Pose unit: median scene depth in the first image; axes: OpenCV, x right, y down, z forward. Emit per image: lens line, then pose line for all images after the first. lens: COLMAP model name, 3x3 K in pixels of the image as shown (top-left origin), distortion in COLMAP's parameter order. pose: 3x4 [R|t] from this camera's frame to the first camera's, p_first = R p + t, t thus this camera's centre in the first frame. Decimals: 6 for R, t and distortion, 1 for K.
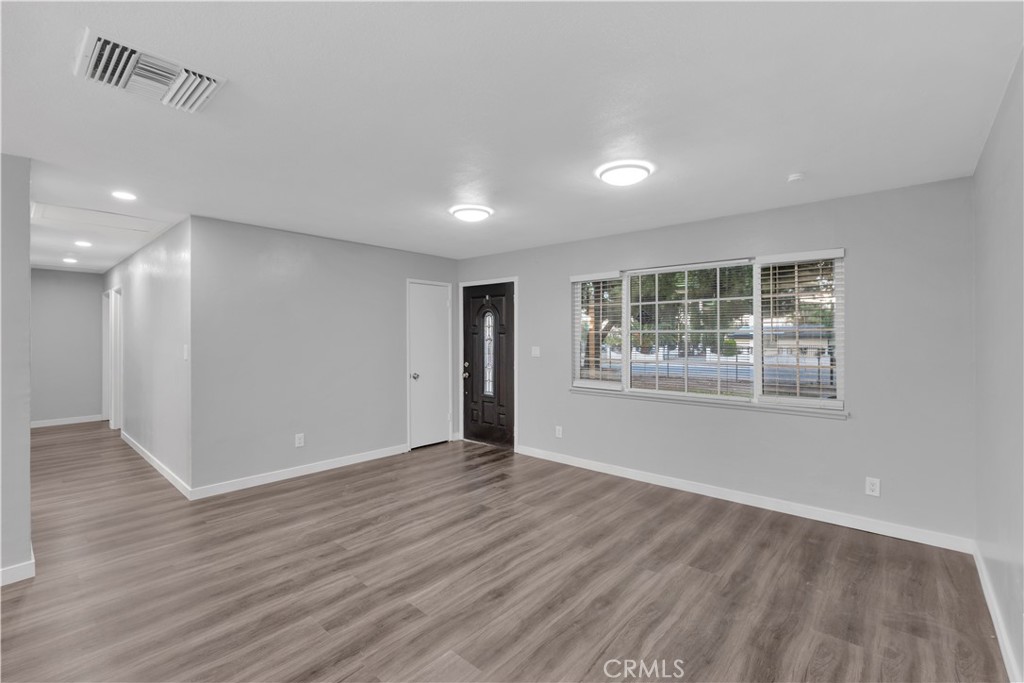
lens RADIAL K [[450.2, 0, 514.3], [0, 450.2, 338.9], [0, 0, 1]] dist [-0.003475, -0.000109]
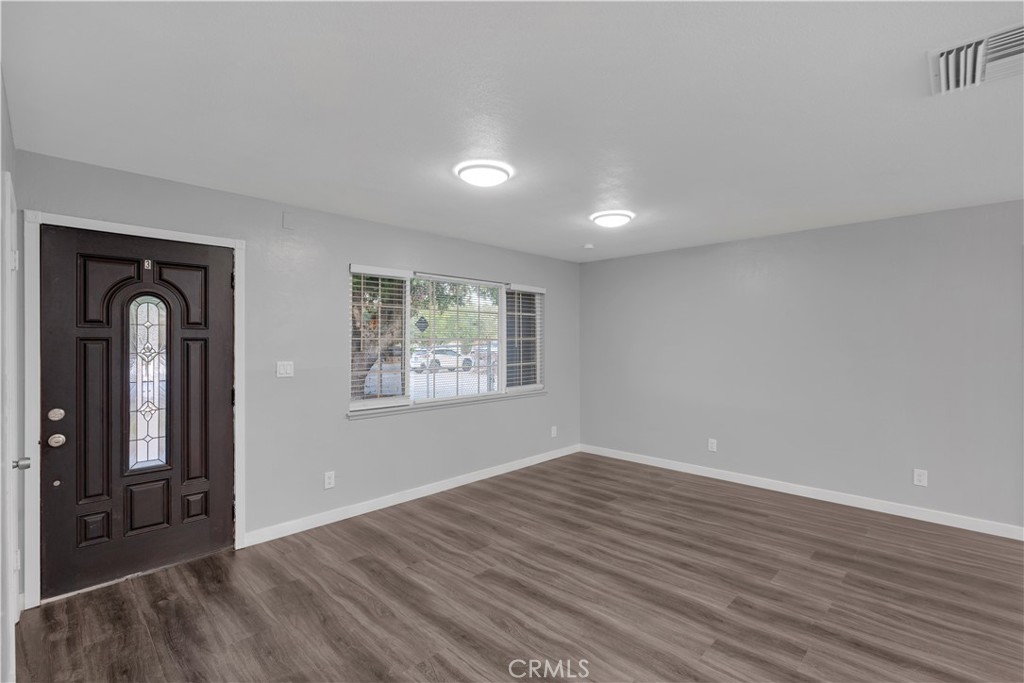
lens RADIAL K [[463.5, 0, 519.4], [0, 463.5, 339.9], [0, 0, 1]] dist [-0.002868, -0.000350]
pose [[0.045016, 0.004736, 0.998975, -0.938373], [0.010003, 0.999936, -0.005191, -0.009259], [-0.998936, 0.010227, 0.044966, 1.022922]]
